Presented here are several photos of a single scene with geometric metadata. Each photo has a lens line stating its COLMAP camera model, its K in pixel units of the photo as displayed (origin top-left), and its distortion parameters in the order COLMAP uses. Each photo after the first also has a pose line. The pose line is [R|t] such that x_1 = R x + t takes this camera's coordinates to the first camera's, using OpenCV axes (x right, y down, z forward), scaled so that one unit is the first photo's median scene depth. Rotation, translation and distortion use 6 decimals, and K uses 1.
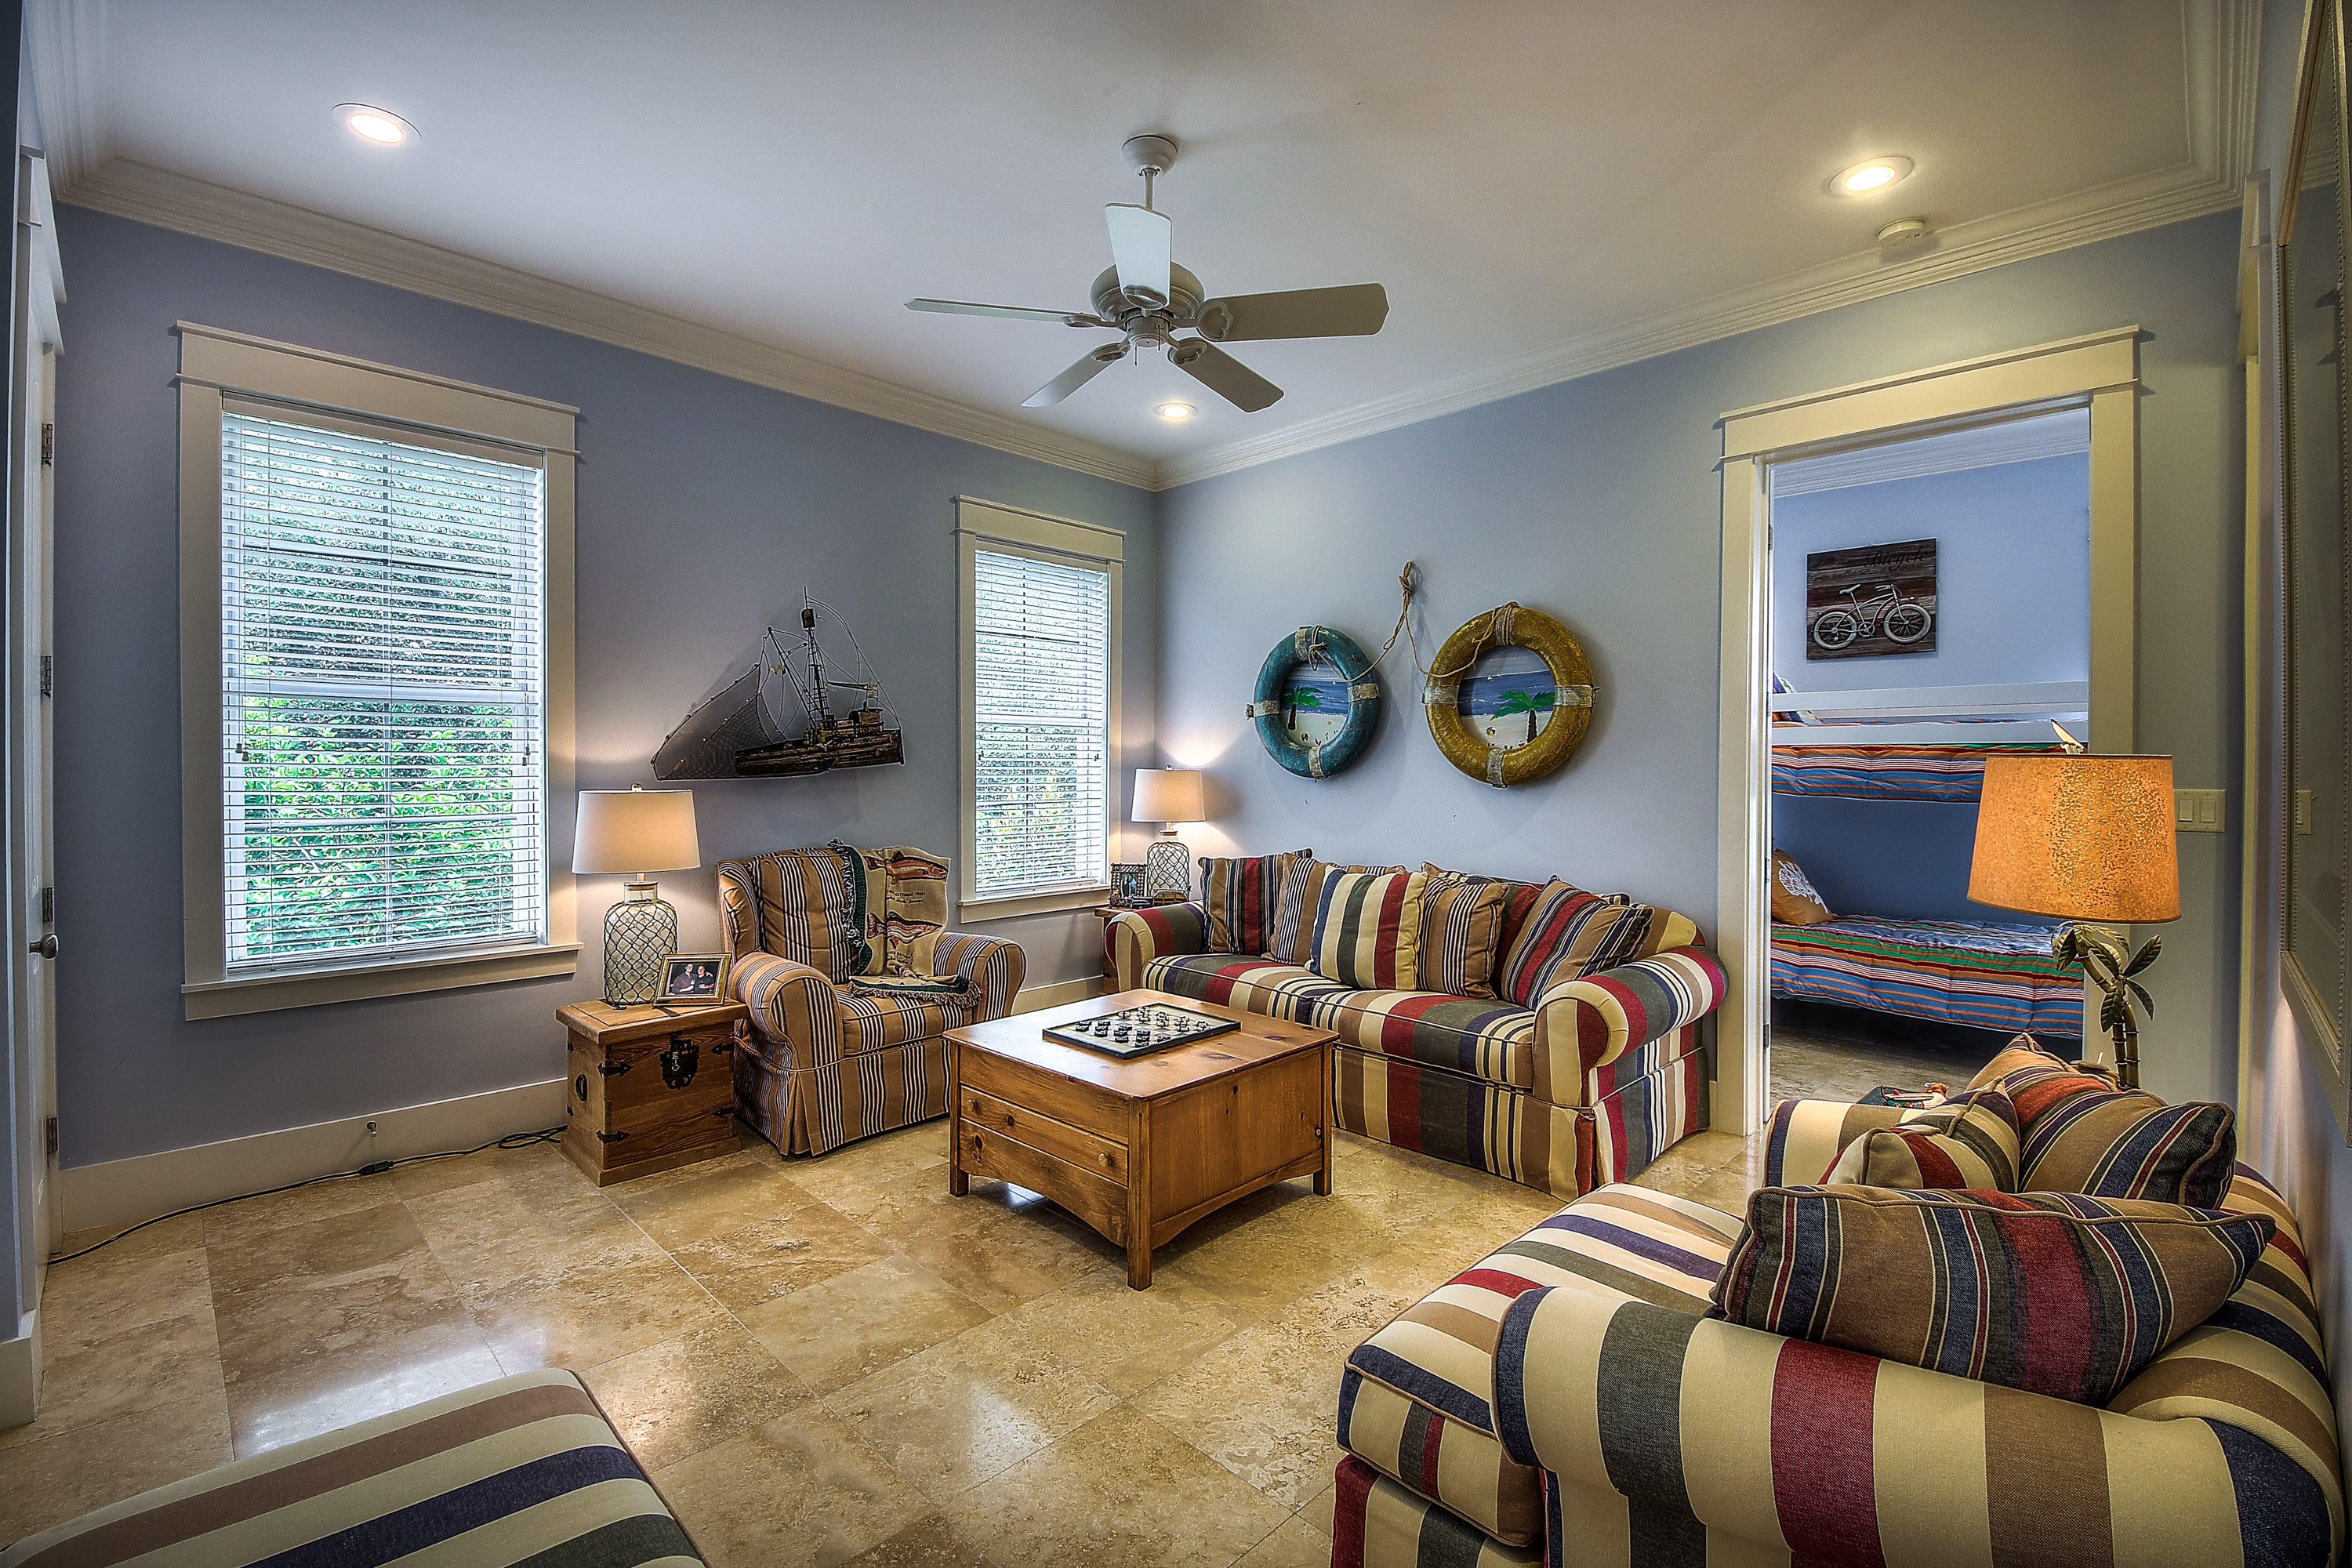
lens RADIAL K [[1020.3, 0, 1182.4], [0, 1020.3, 784.8], [0, 0, 1]] dist [-0.010295, -0.000061]
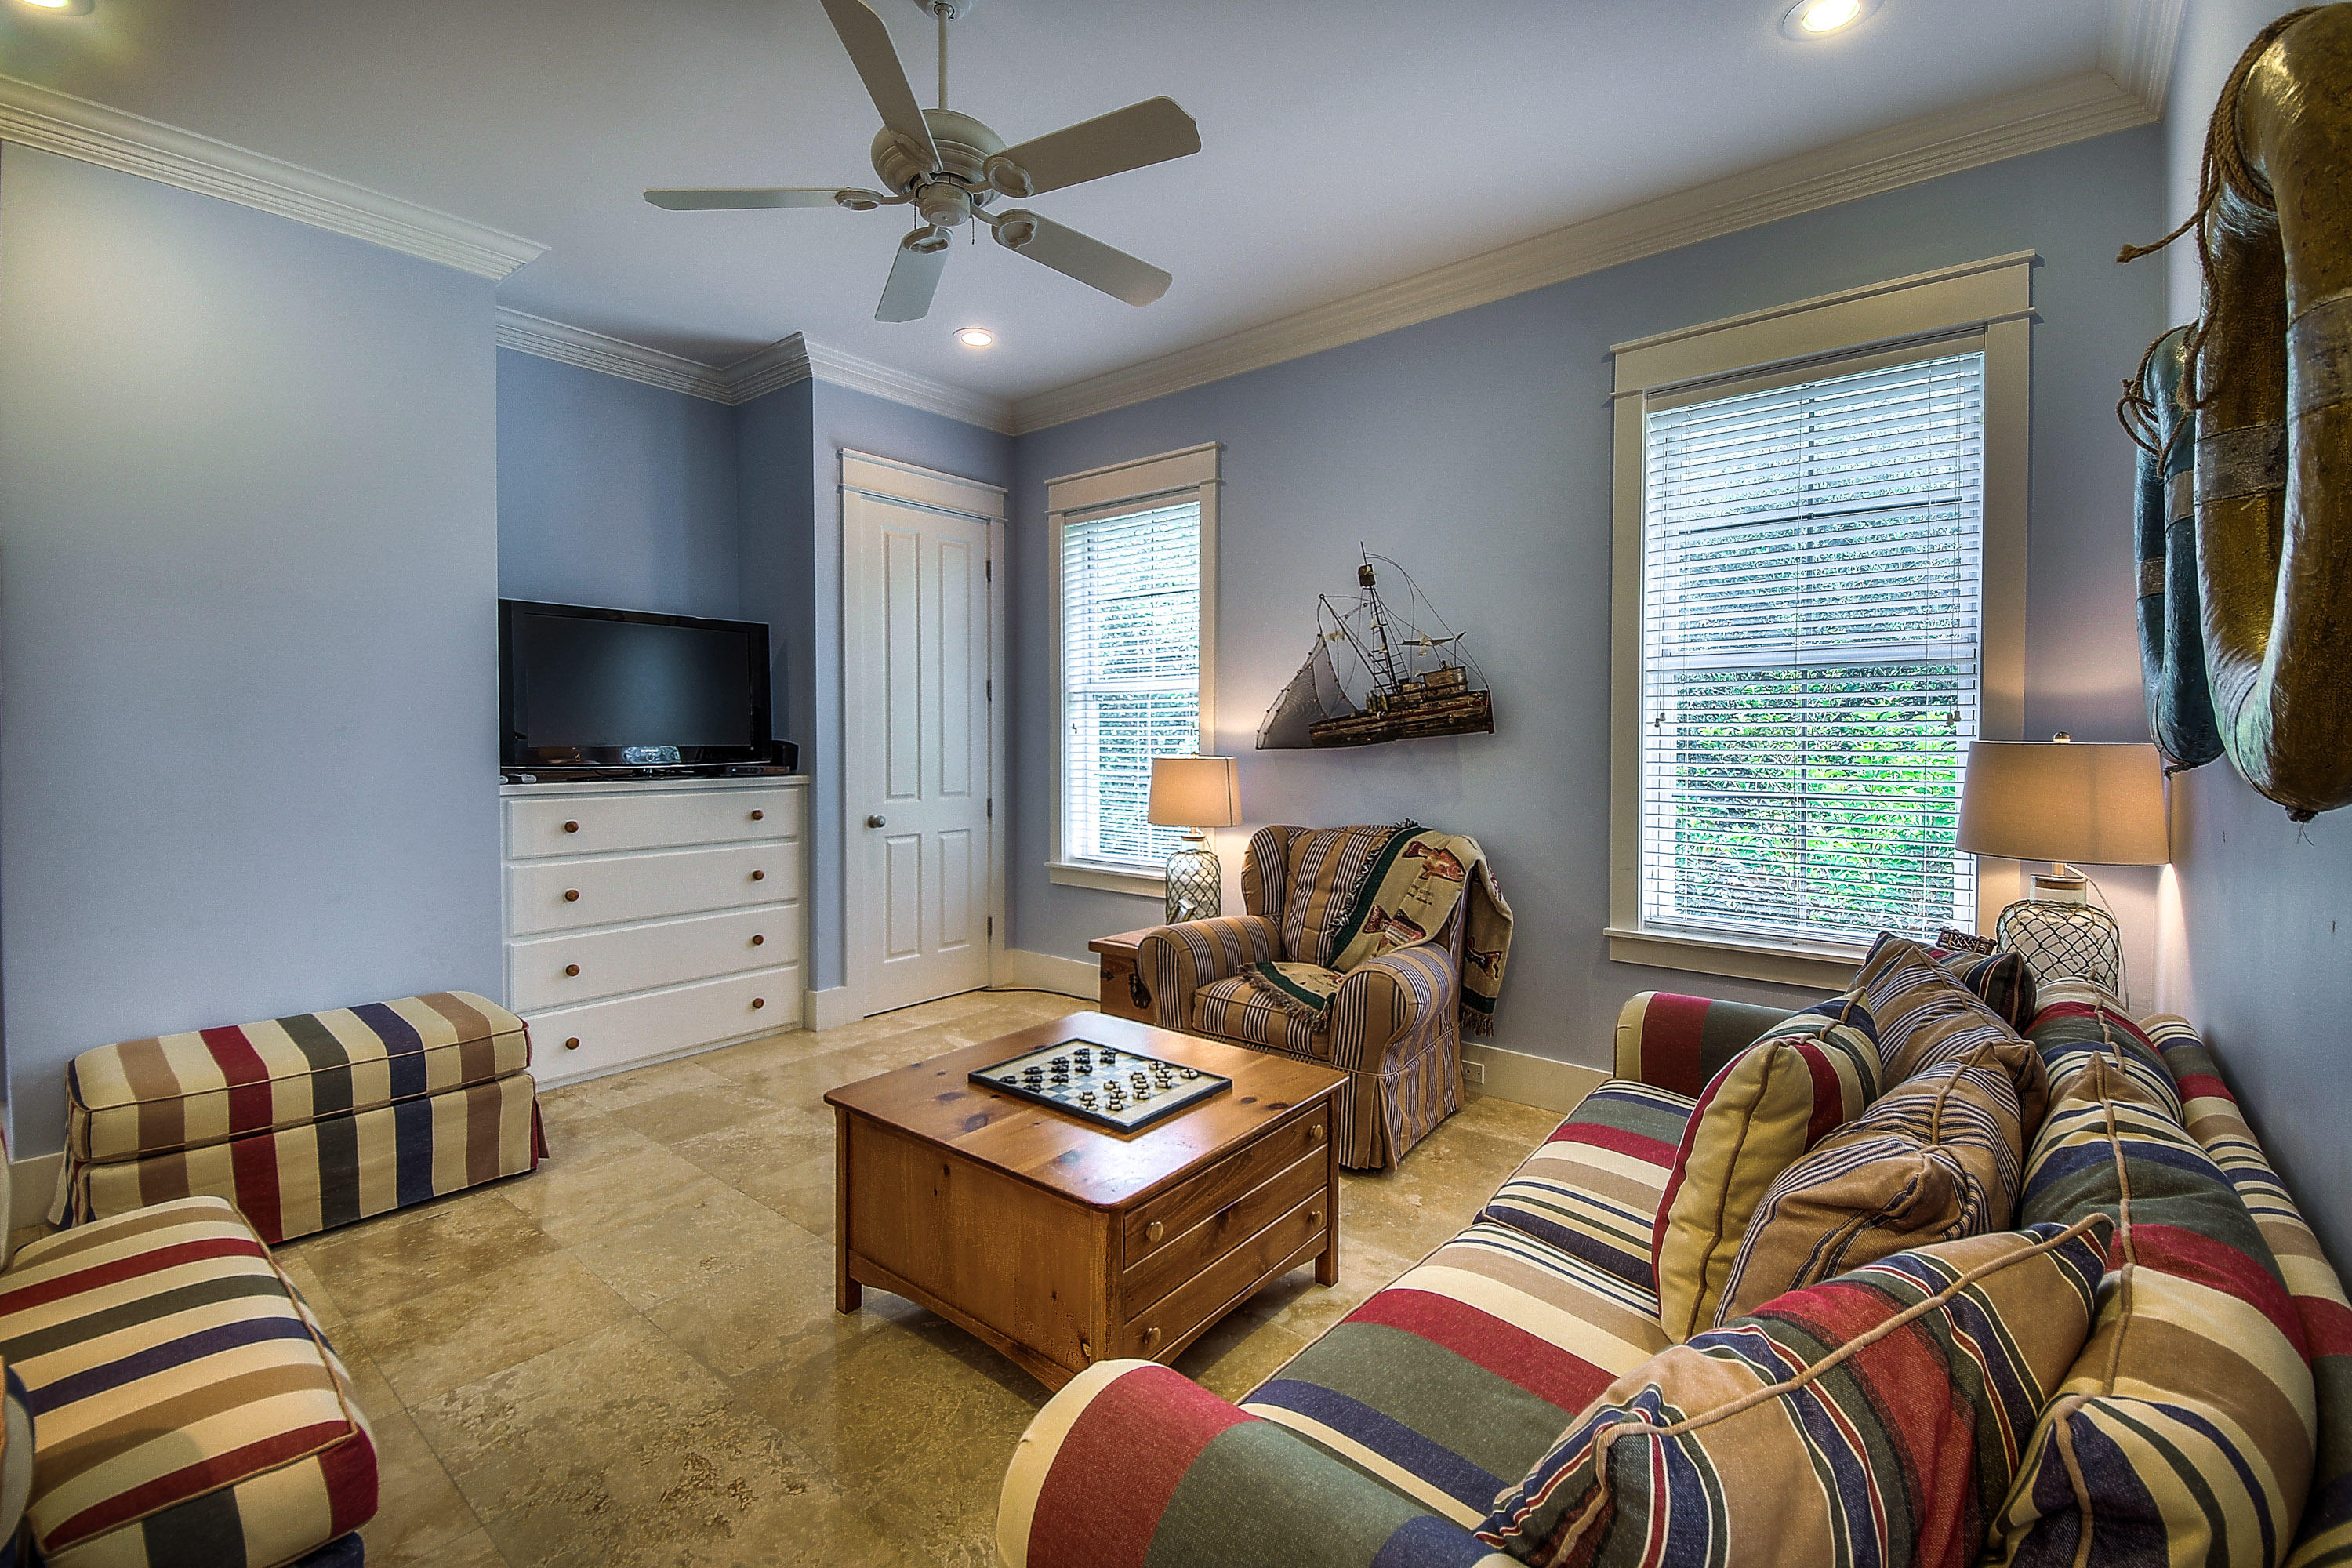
lens RADIAL K [[1020.3, 0, 1180.4], [0, 1020.3, 760.3], [0, 0, 1]] dist [-0.010295, -0.000061]
pose [[0.084586, 0.024948, -0.996104, 0.575480], [-0.014121, 0.999616, 0.023837, -0.016941], [0.996316, 0.012050, 0.084906, 0.788145]]
